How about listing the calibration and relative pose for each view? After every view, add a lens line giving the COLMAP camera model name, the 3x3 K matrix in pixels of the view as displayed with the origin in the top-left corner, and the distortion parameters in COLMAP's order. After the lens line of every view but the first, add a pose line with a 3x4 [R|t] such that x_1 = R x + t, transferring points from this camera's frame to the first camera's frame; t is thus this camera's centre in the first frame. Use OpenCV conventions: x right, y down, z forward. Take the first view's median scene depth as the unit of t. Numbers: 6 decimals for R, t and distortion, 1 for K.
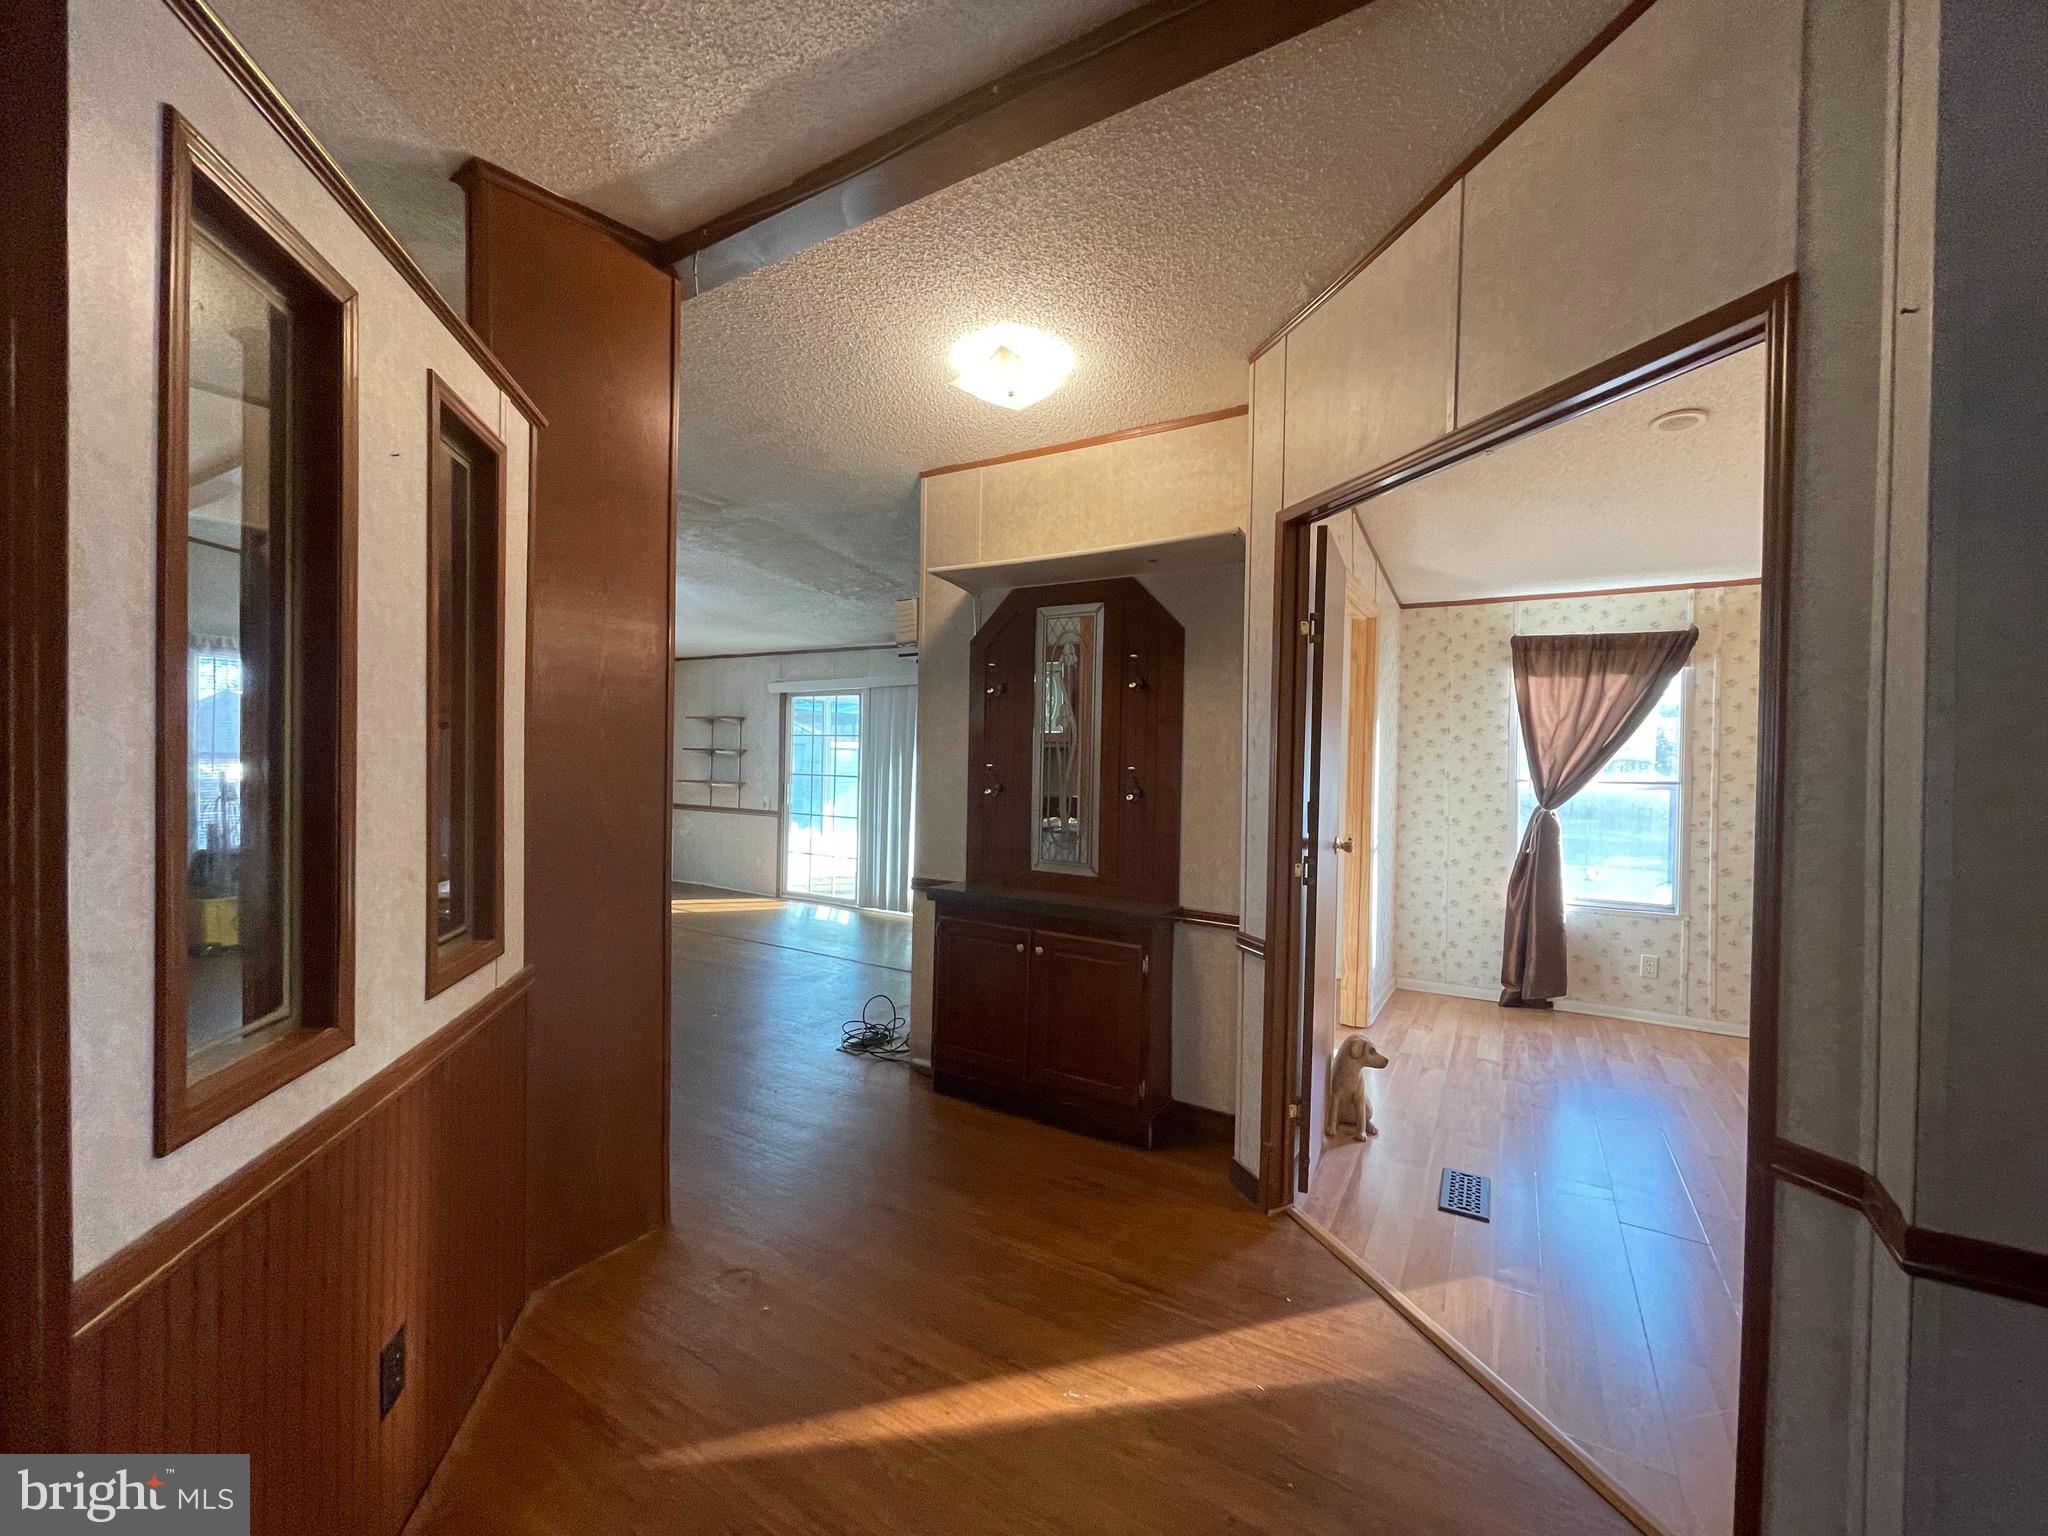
lens RADIAL K [[827.6, 0, 1013.2], [0, 827.6, 760.2], [0, 0, 1]] dist [-0.010189, 0.005845]
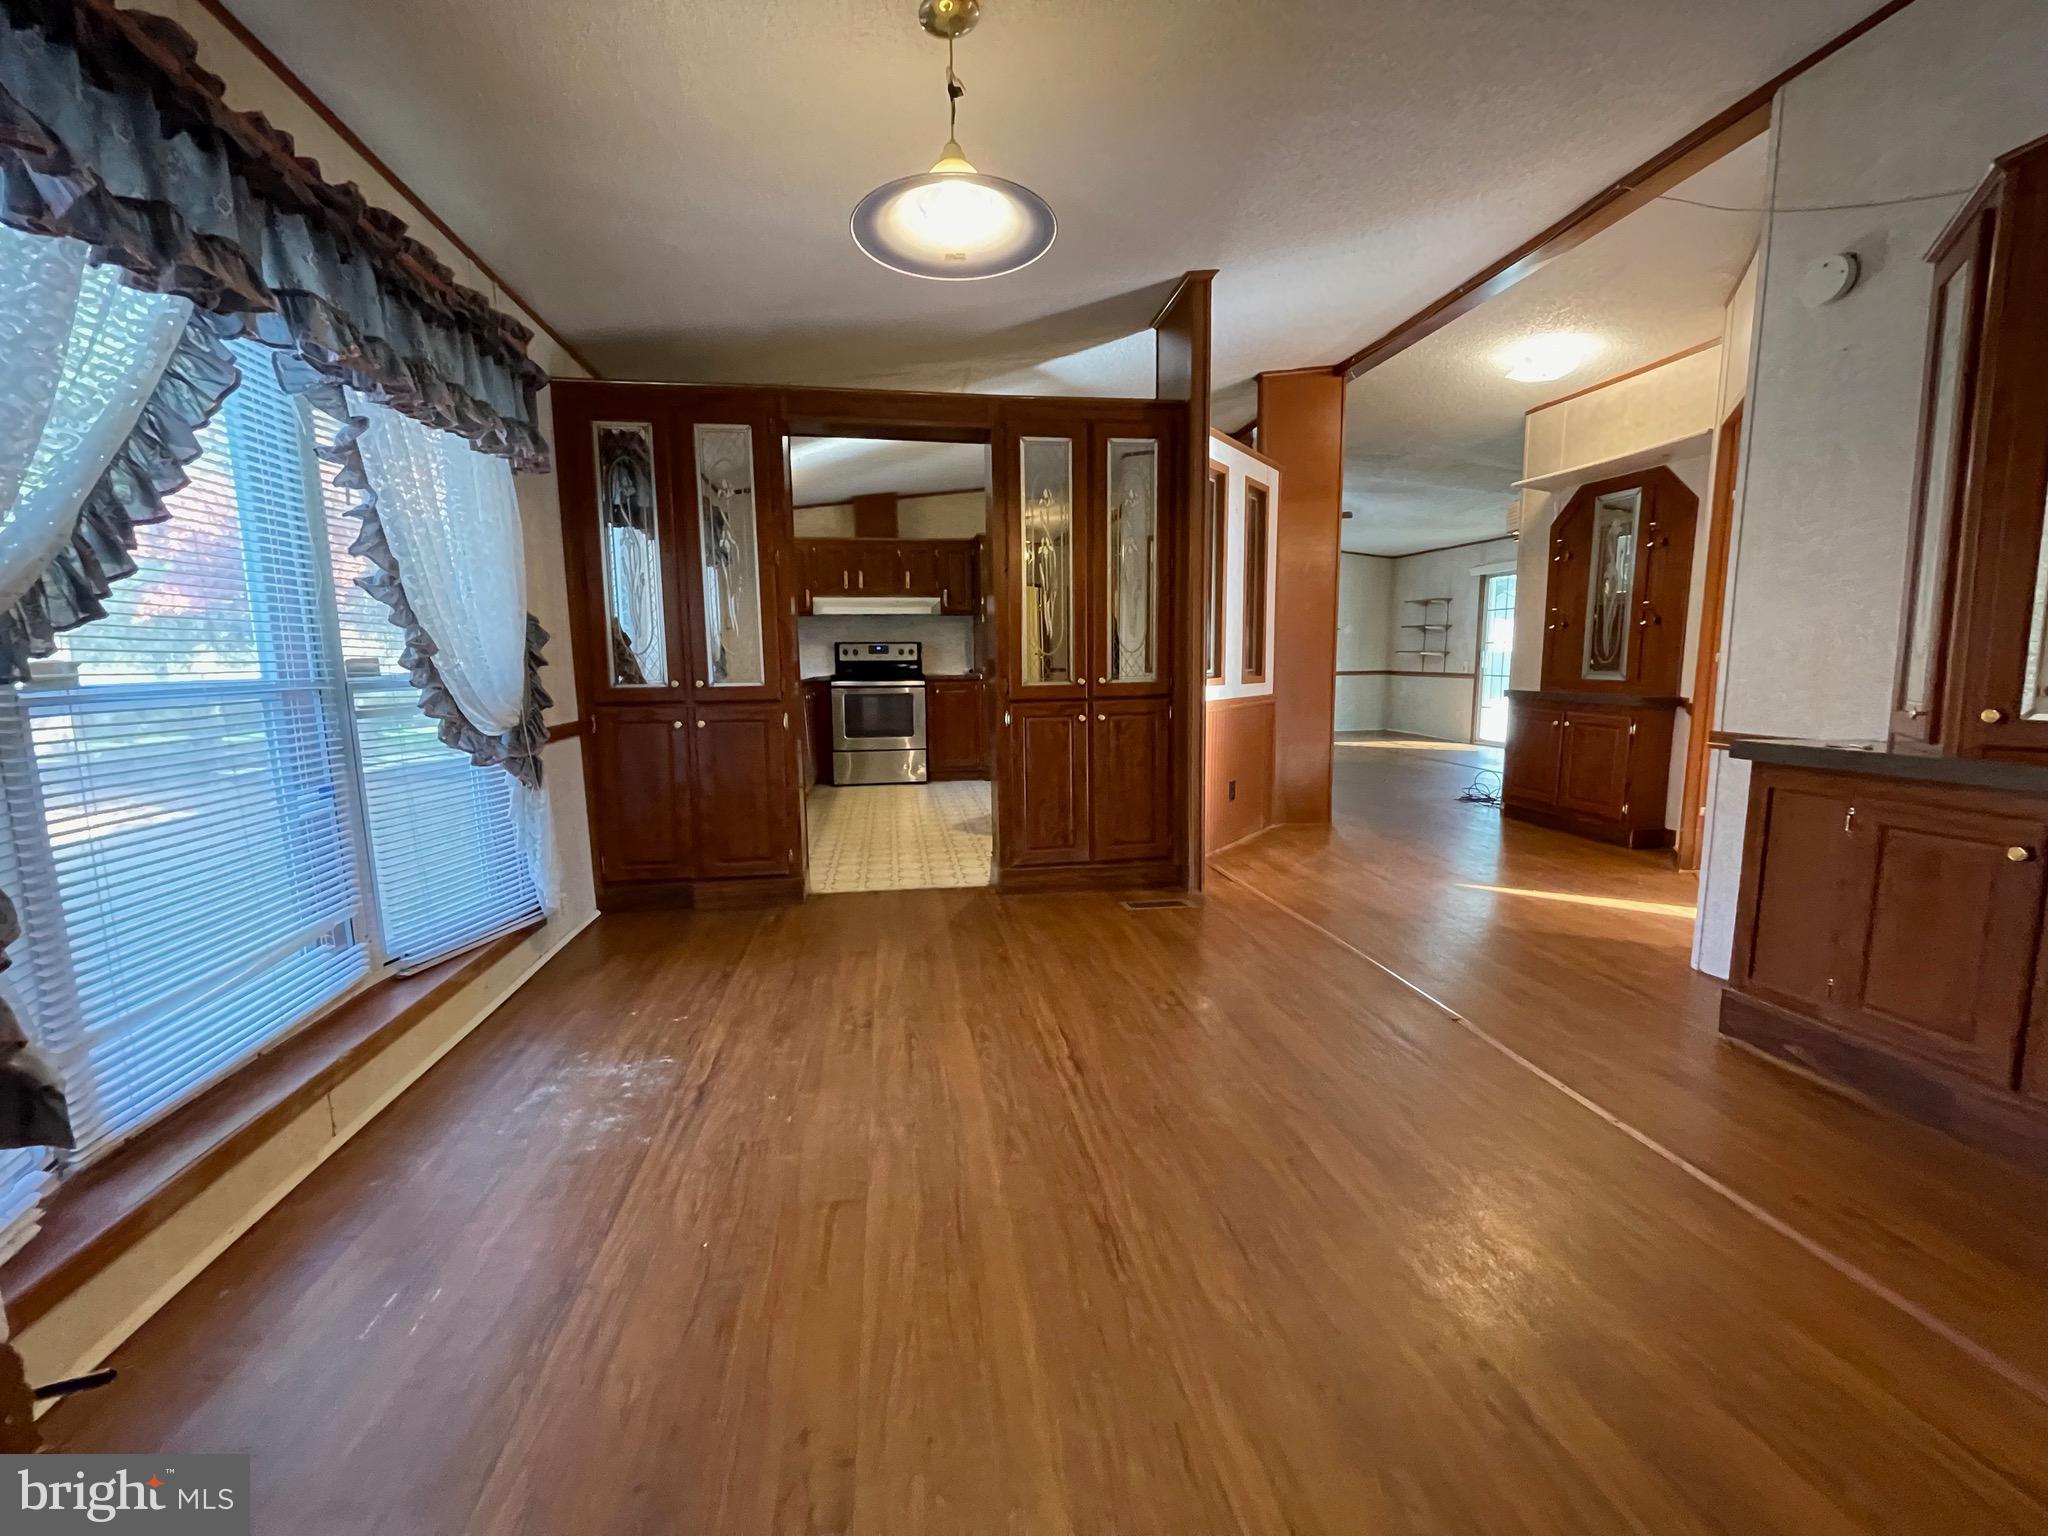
lens RADIAL K [[828.6, 0, 1016.3], [0, 828.6, 768.2], [0, 0, 1]] dist [0.001418, -0.001350]
pose [[0.649044, 0.079083, -0.756629, 0.223224], [0.018750, 0.992617, 0.119832, 0.041896], [0.760520, -0.091963, 0.642770, -0.333682]]
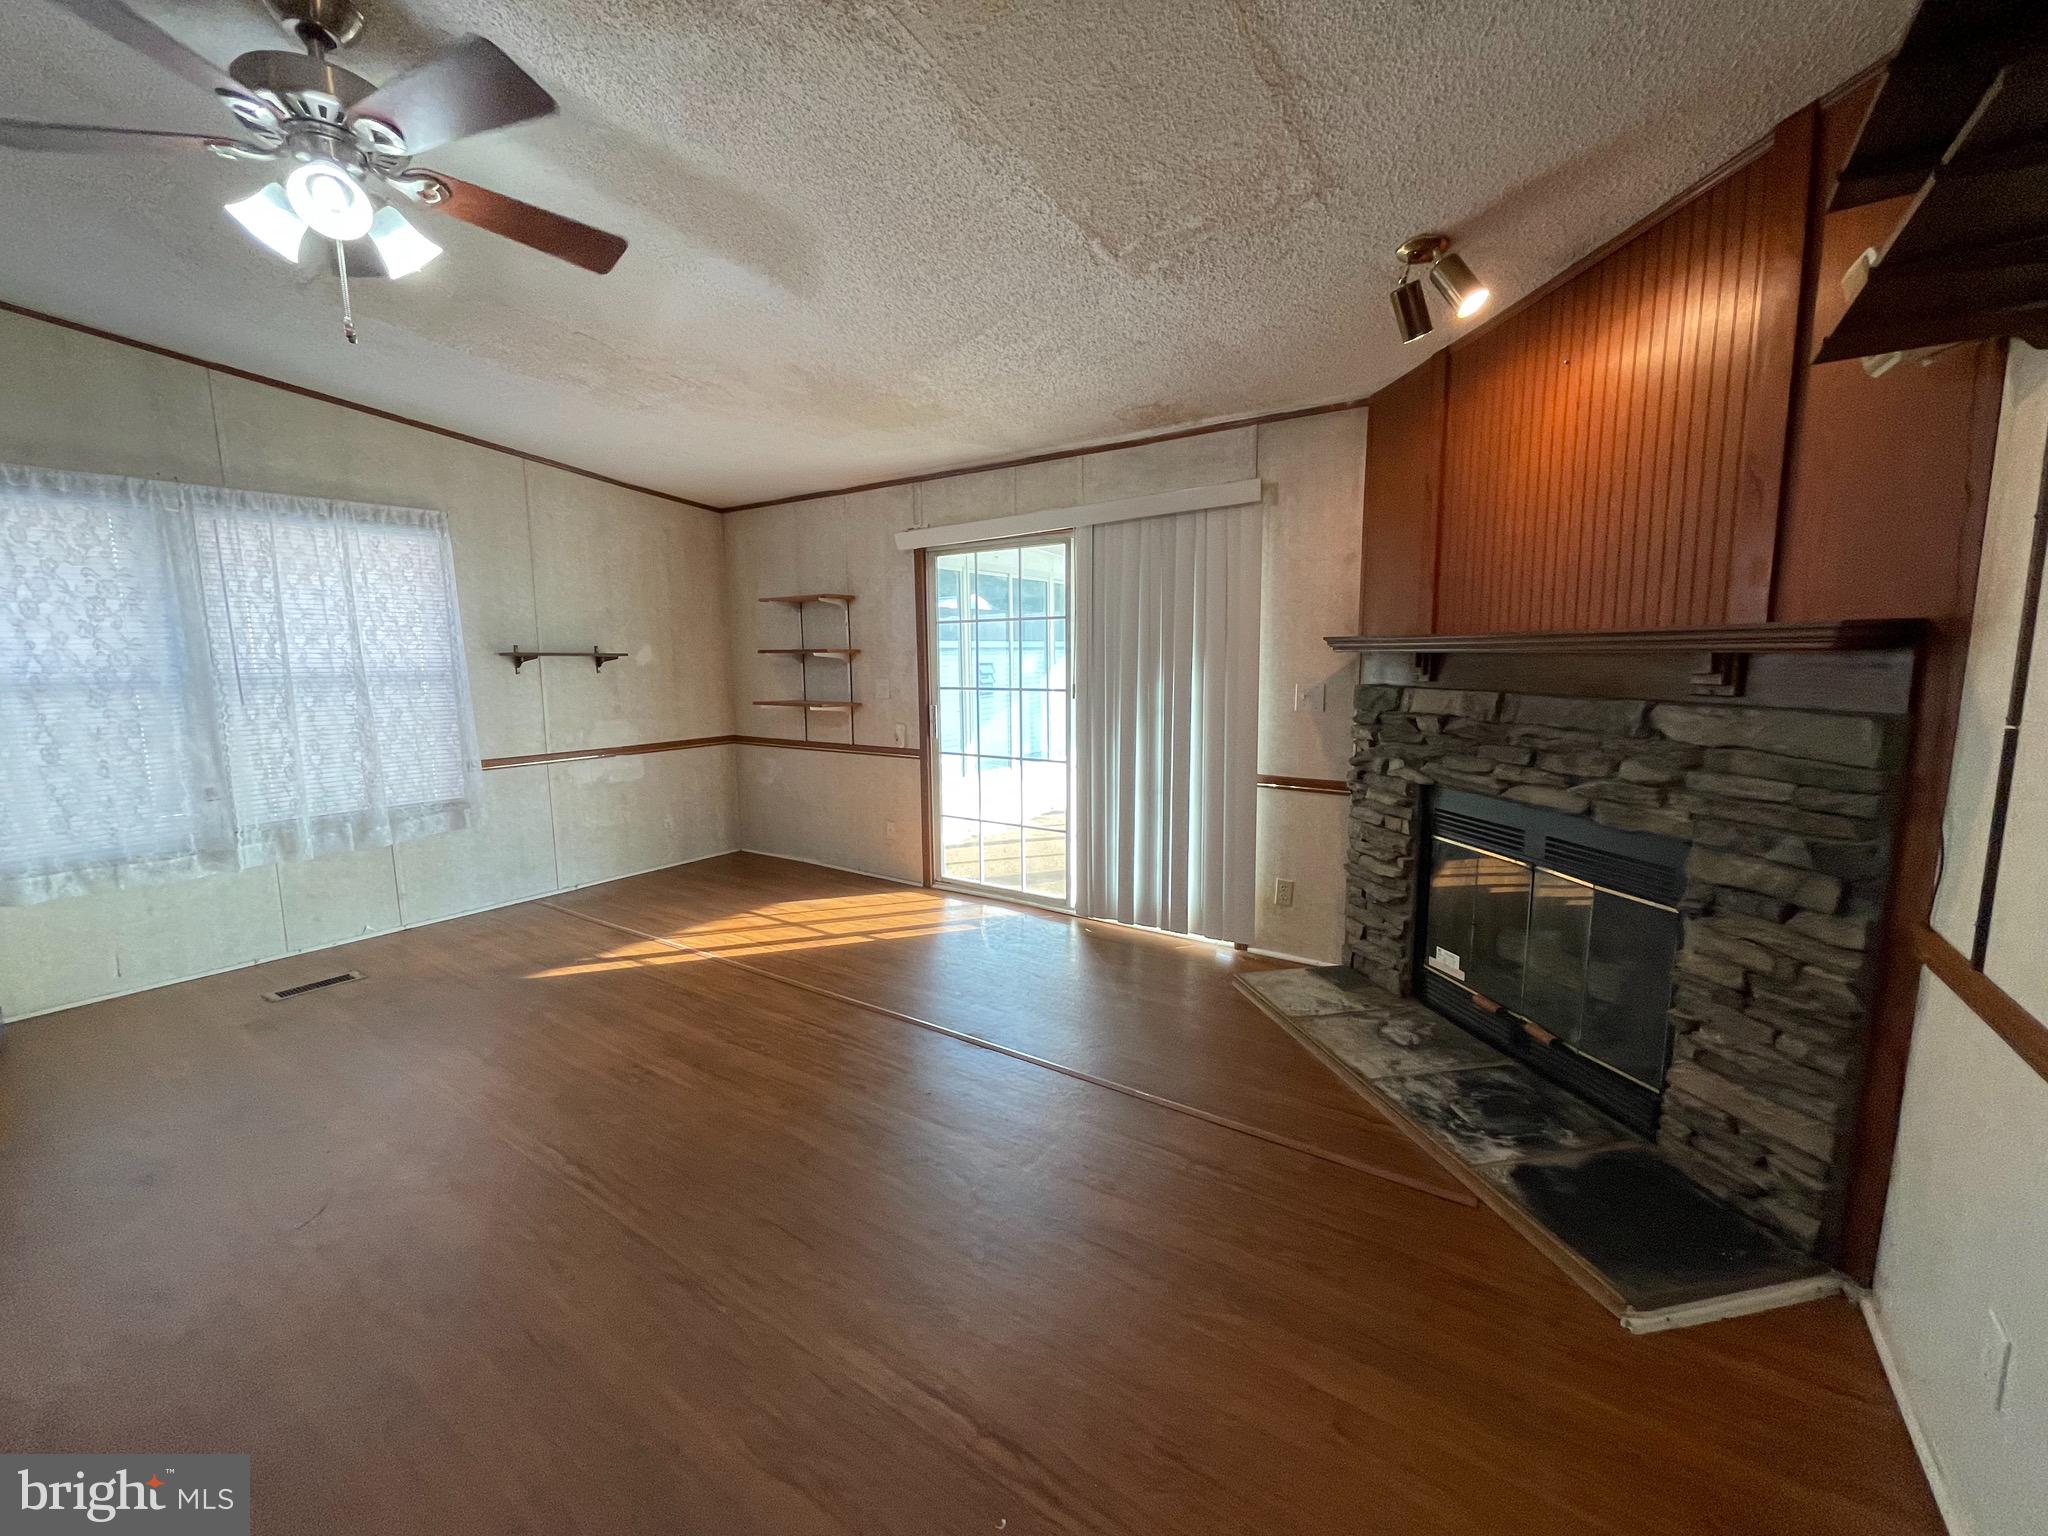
lens RADIAL K [[828.9, 0, 1016.5], [0, 828.9, 767.6], [0, 0, 1]] dist [-0.002483, 0.001024]
pose [[0.998088, -0.023796, -0.057048, -0.184776], [0.030833, 0.991572, 0.125835, 0.000602], [0.053573, -0.127354, 0.990409, 0.410422]]
